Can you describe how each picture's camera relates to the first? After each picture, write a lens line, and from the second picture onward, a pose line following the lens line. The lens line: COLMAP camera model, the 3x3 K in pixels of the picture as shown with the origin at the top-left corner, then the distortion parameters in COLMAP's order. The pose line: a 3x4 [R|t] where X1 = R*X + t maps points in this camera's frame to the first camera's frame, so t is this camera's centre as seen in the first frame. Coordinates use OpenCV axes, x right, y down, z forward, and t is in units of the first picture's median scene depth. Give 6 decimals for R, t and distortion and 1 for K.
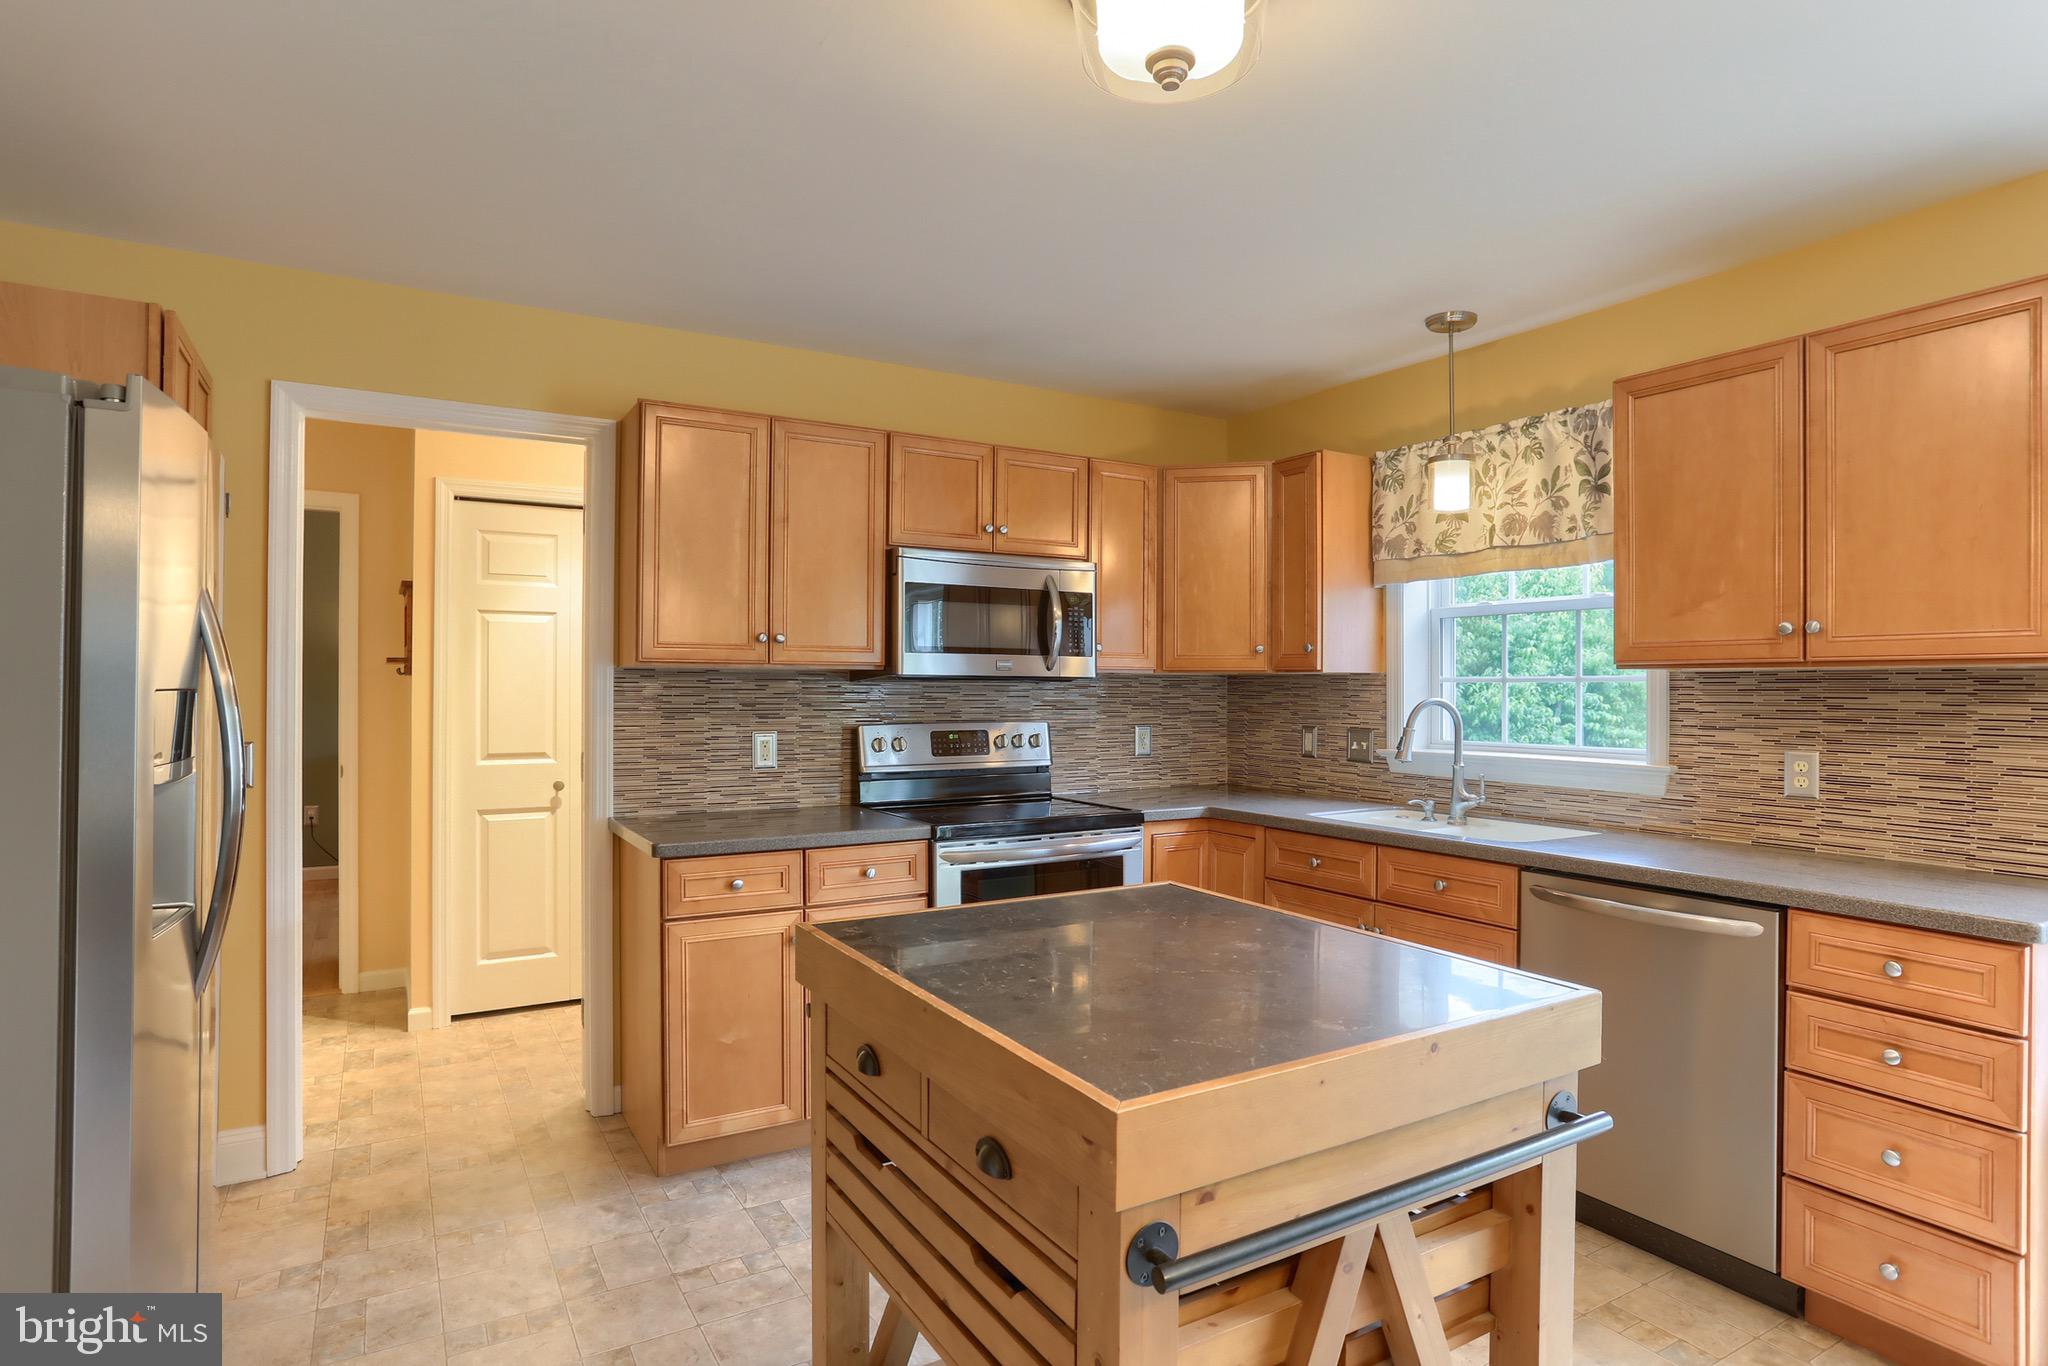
lens RADIAL K [[1098.6, 0, 1024.0], [0, 1098.6, 683.0], [0, 0, 1]] dist [-0.002611, -0.000643]
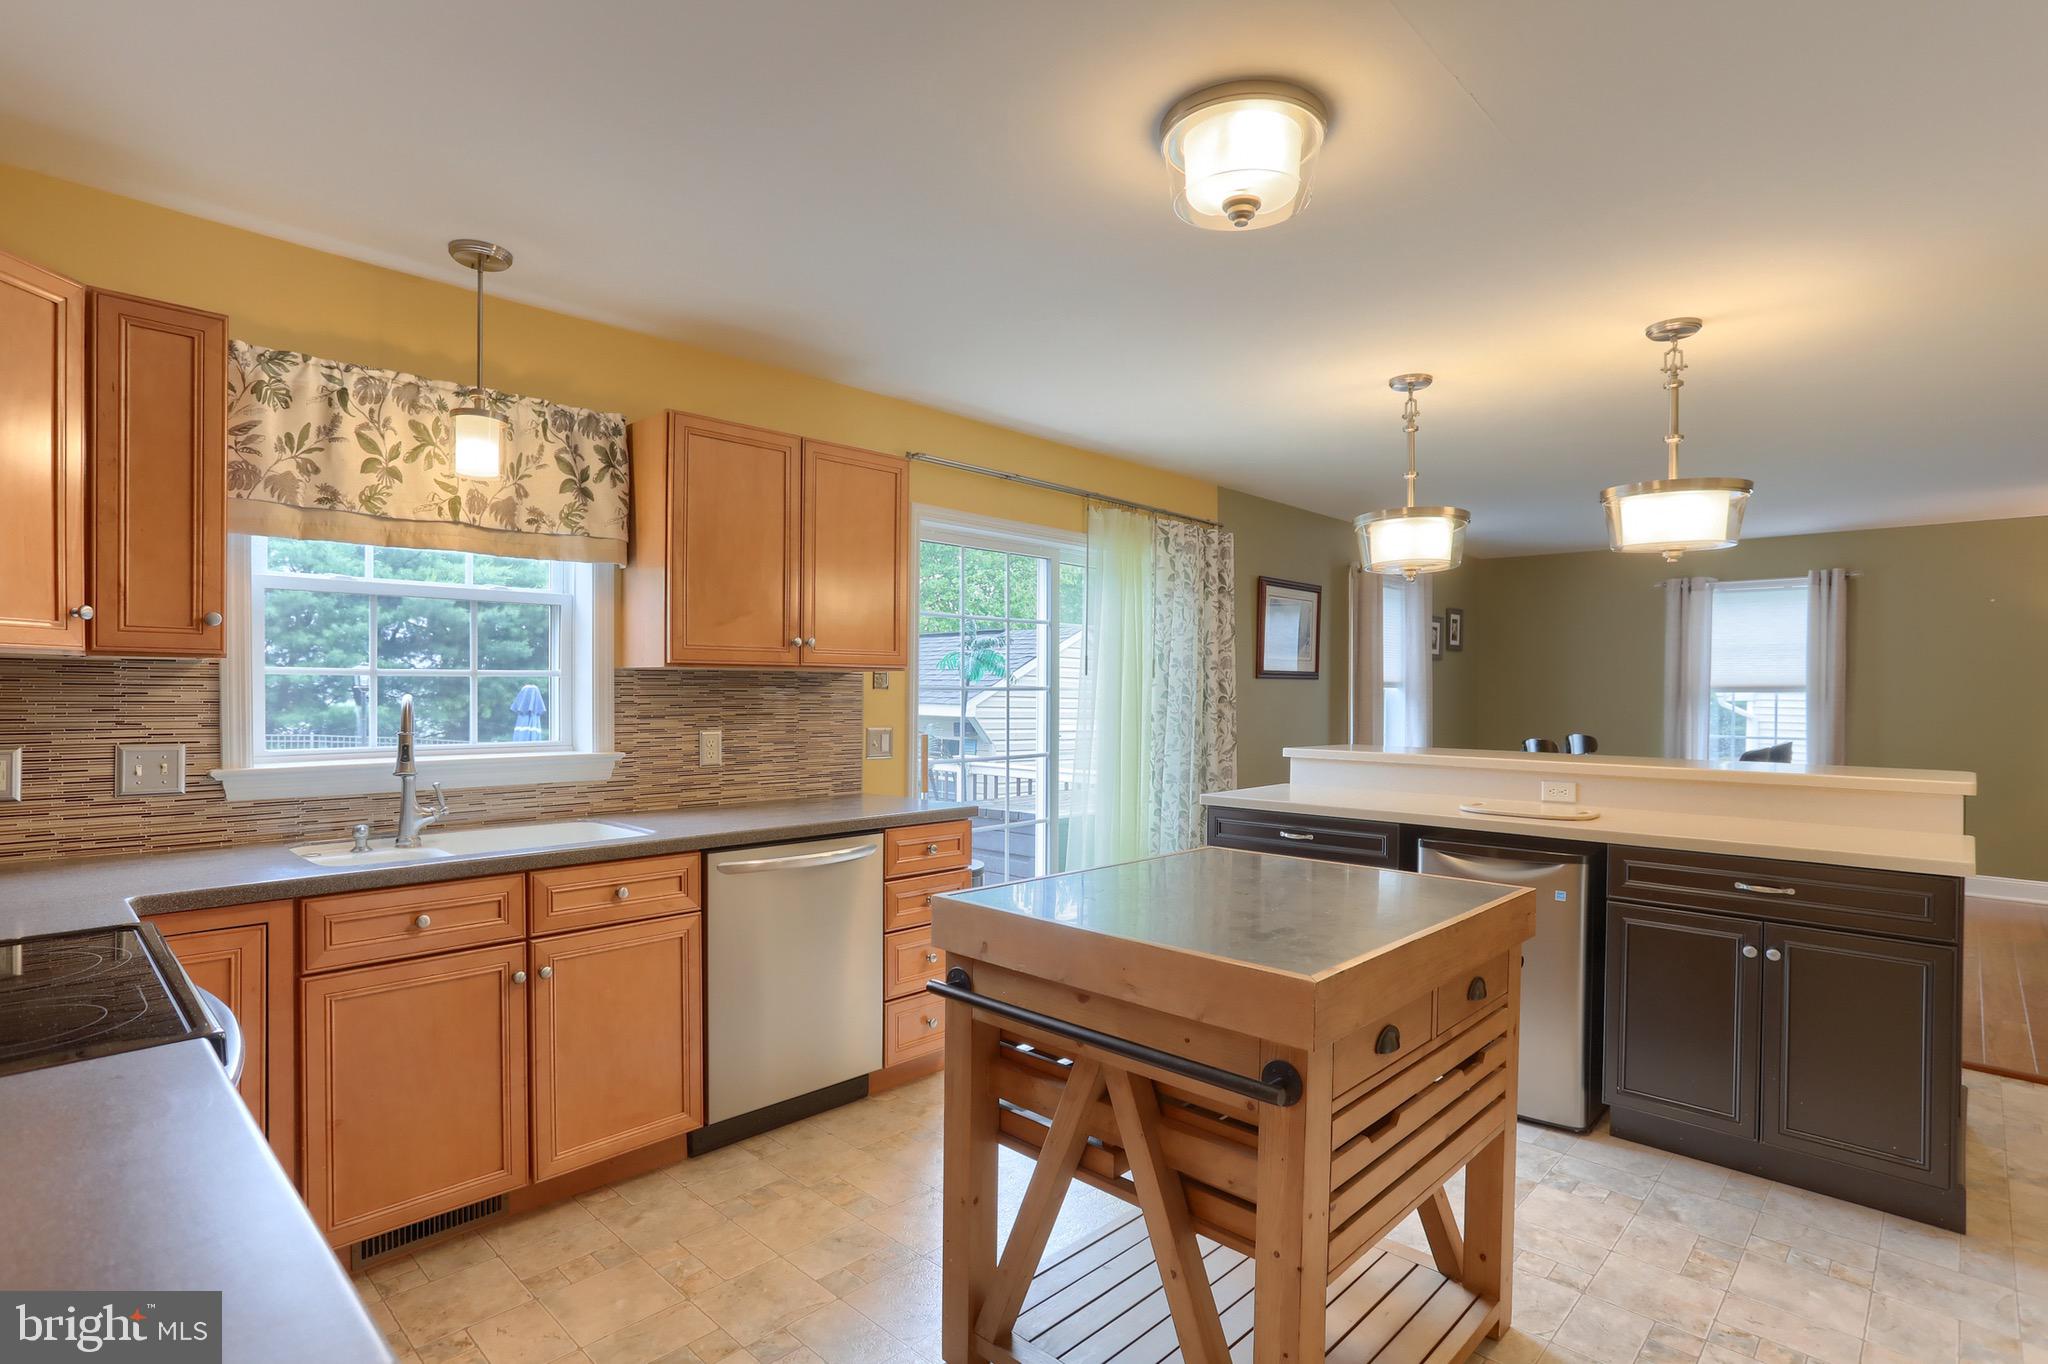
lens RADIAL K [[1012.4, 0, 1021.2], [0, 1012.4, 708.0], [0, 0, 1]] dist [-0.049840, 0.026963]
pose [[-0.251018, -0.015077, 0.967865, -0.516140], [-0.001984, 0.999885, 0.015062, 0.013674], [-0.967980, 0.001861, -0.251019, 0.855382]]
